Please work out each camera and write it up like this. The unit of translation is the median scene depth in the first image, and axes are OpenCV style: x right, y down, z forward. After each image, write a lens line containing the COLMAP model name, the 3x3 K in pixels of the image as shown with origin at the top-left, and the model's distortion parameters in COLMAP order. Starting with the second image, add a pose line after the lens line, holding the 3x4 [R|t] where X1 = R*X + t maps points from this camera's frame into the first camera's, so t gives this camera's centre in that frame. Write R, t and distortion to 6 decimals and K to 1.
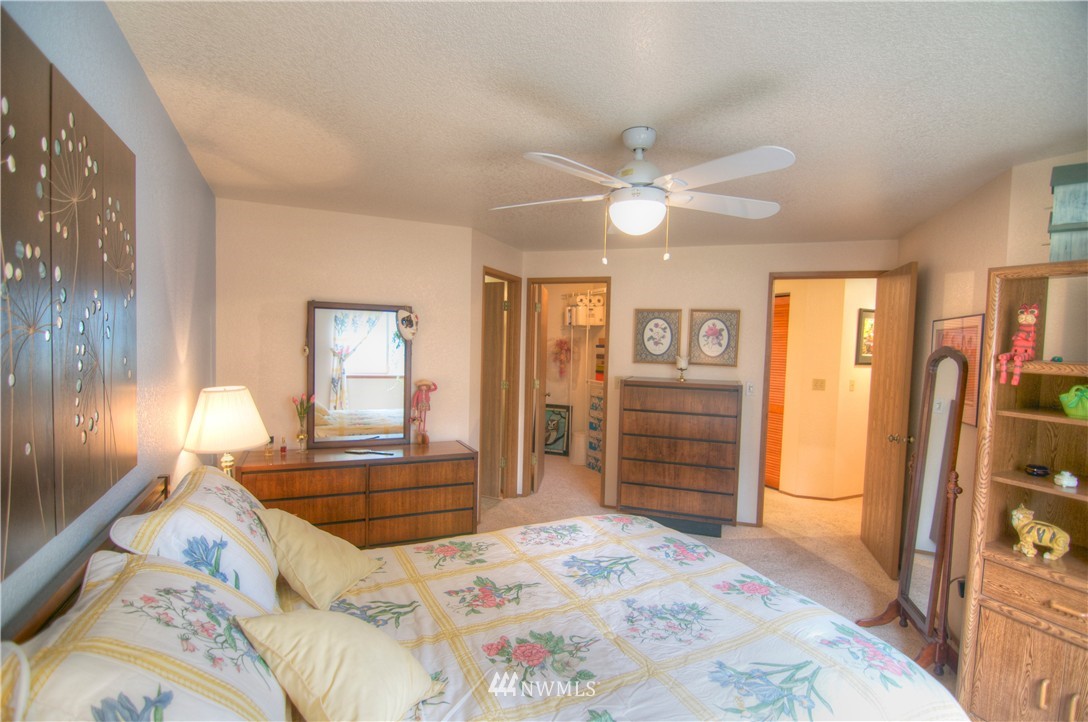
lens RADIAL K [[524.9, 0, 541.9], [0, 524.9, 366.7], [0, 0, 1]] dist [-0.002695, -0.005081]
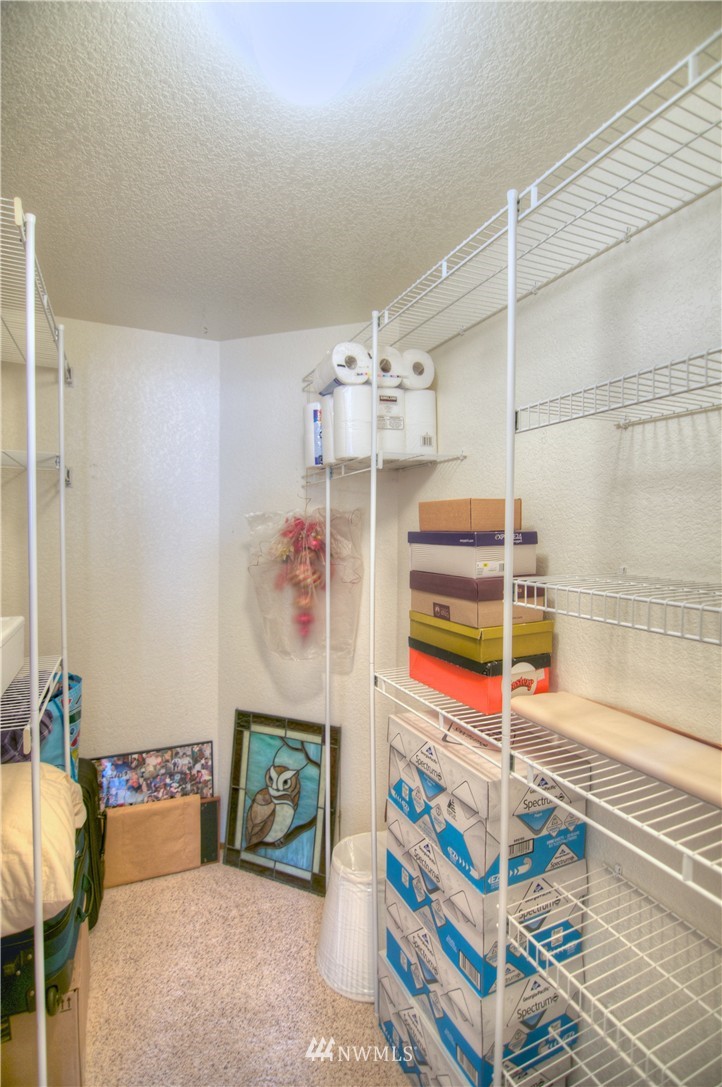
lens RADIAL K [[524.5, 0, 361.9], [0, 524.5, 541.3], [0, 0, 1]] dist [-0.002695, -0.005081]
pose [[0.999853, -0.014535, -0.009145, 0.080947], [0.014297, 0.999569, -0.025635, -0.030256], [0.009514, 0.025500, 0.999630, 0.730841]]
